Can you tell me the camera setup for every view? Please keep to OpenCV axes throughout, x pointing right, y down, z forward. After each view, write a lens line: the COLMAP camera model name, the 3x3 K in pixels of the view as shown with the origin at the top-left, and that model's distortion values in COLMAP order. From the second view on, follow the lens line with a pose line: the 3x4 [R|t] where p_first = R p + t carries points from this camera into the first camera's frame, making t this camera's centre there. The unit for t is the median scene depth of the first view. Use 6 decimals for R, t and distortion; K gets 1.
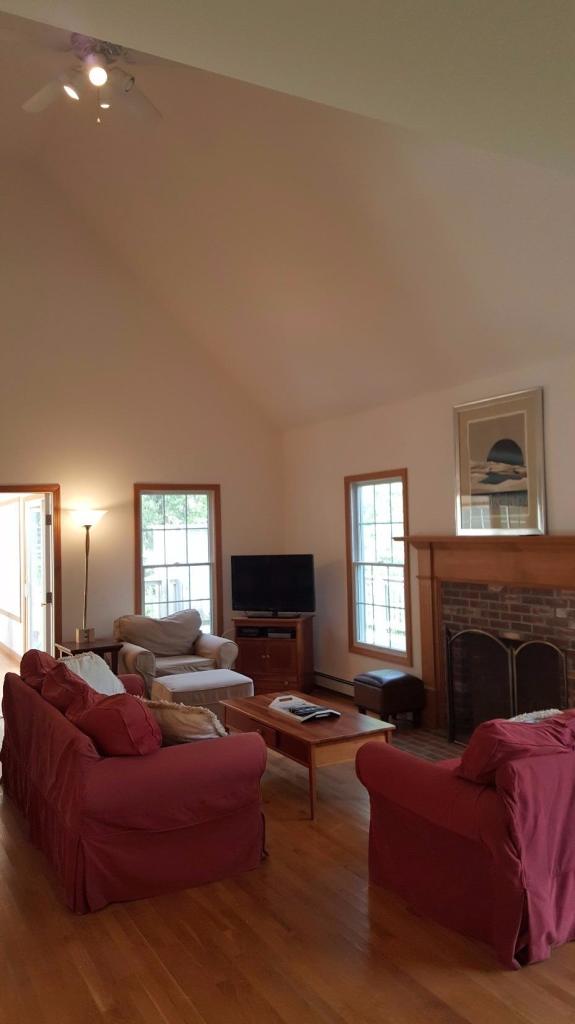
lens RADIAL K [[757.5, 0, 267.2], [0, 757.5, 476.4], [0, 0, 1]] dist [0.076599, -0.127110]
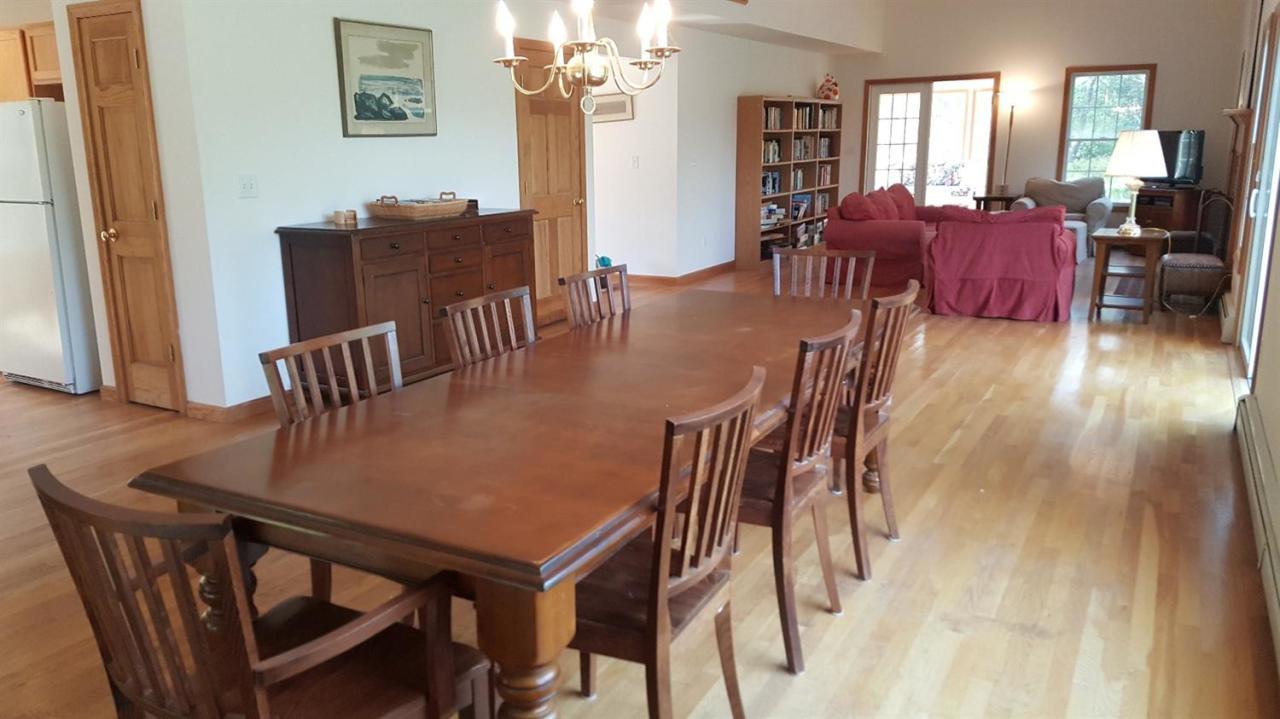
lens RADIAL K [[946.9, 0, 626.6], [0, 946.9, 352.1], [0, 0, 1]] dist [0.076599, -0.127110]
pose [[0.535902, 0.195754, -0.821273, 1.033619], [0.066628, 0.959910, 0.272275, -0.023712], [0.841647, -0.200632, 0.501375, -0.545924]]
